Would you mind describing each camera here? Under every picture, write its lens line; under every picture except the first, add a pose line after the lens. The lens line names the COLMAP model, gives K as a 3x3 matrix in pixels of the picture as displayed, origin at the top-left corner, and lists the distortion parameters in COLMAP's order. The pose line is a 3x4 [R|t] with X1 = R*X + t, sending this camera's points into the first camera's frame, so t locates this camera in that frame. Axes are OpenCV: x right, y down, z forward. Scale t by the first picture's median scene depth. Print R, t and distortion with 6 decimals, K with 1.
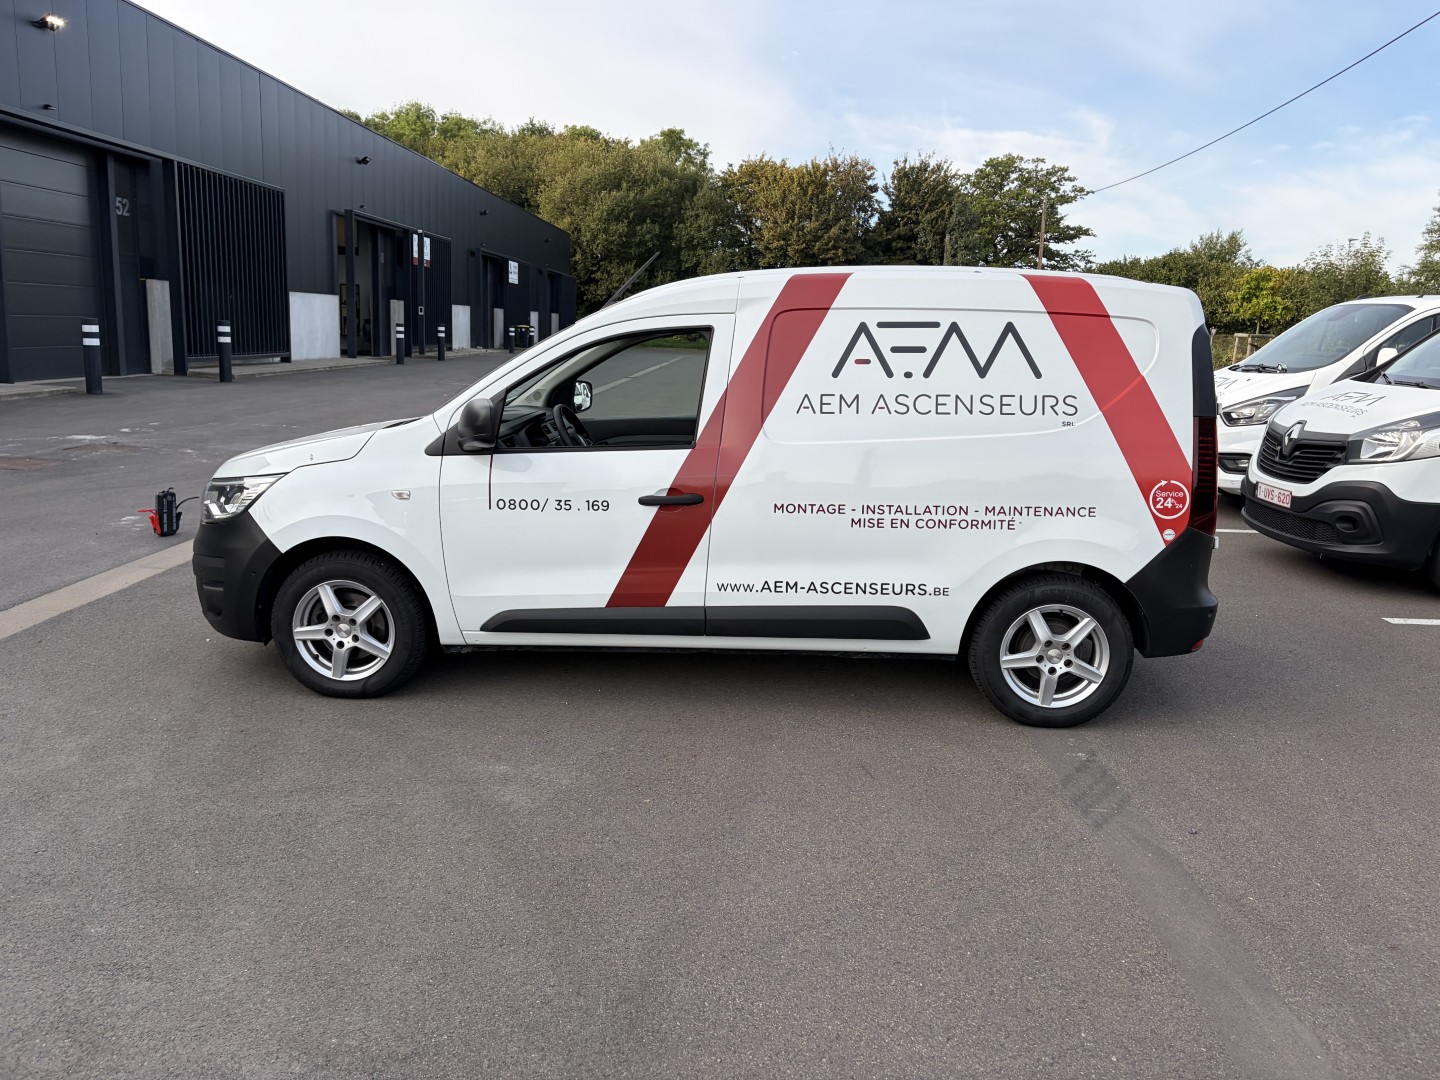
lens RADIAL K [[1072.9, 0, 751.9], [0, 1072.9, 494.4], [0, 0, 1]] dist [0.065059, -0.065228]
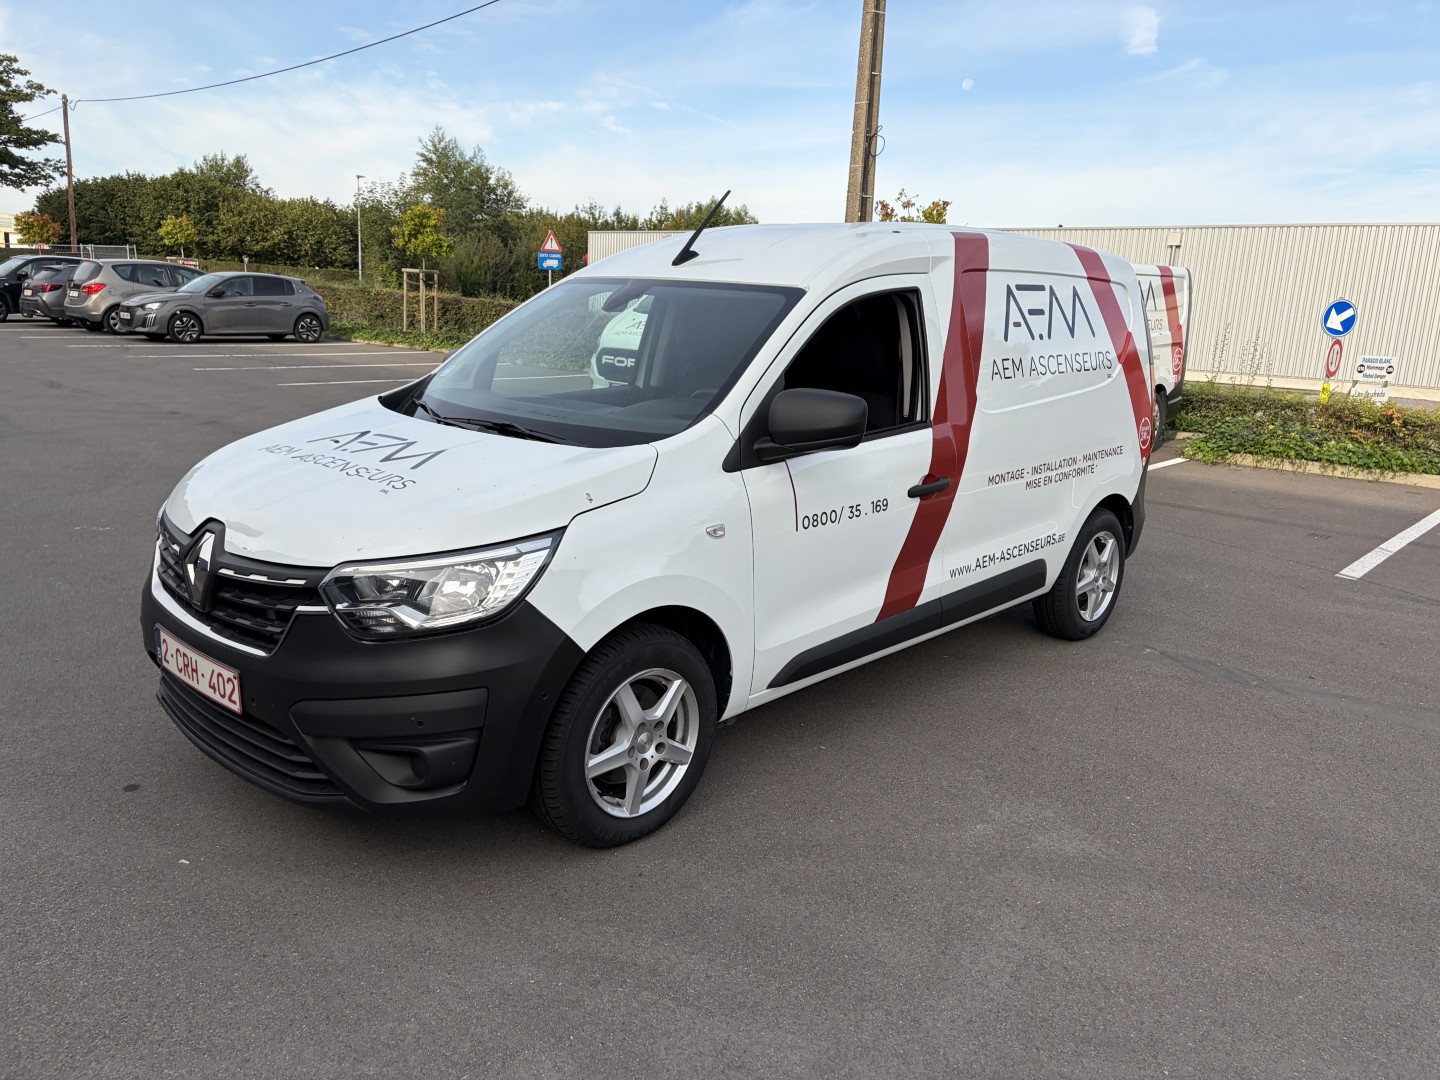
lens RADIAL K [[1072.9, 0, 695.7], [0, 1072.9, 520.7], [0, 0, 1]] dist [0.065059, -0.065228]
pose [[0.660555, -0.155655, 0.734465, -0.855054], [0.089954, 0.987634, 0.128406, -0.098674], [-0.745370, -0.018751, 0.666388, 0.544759]]
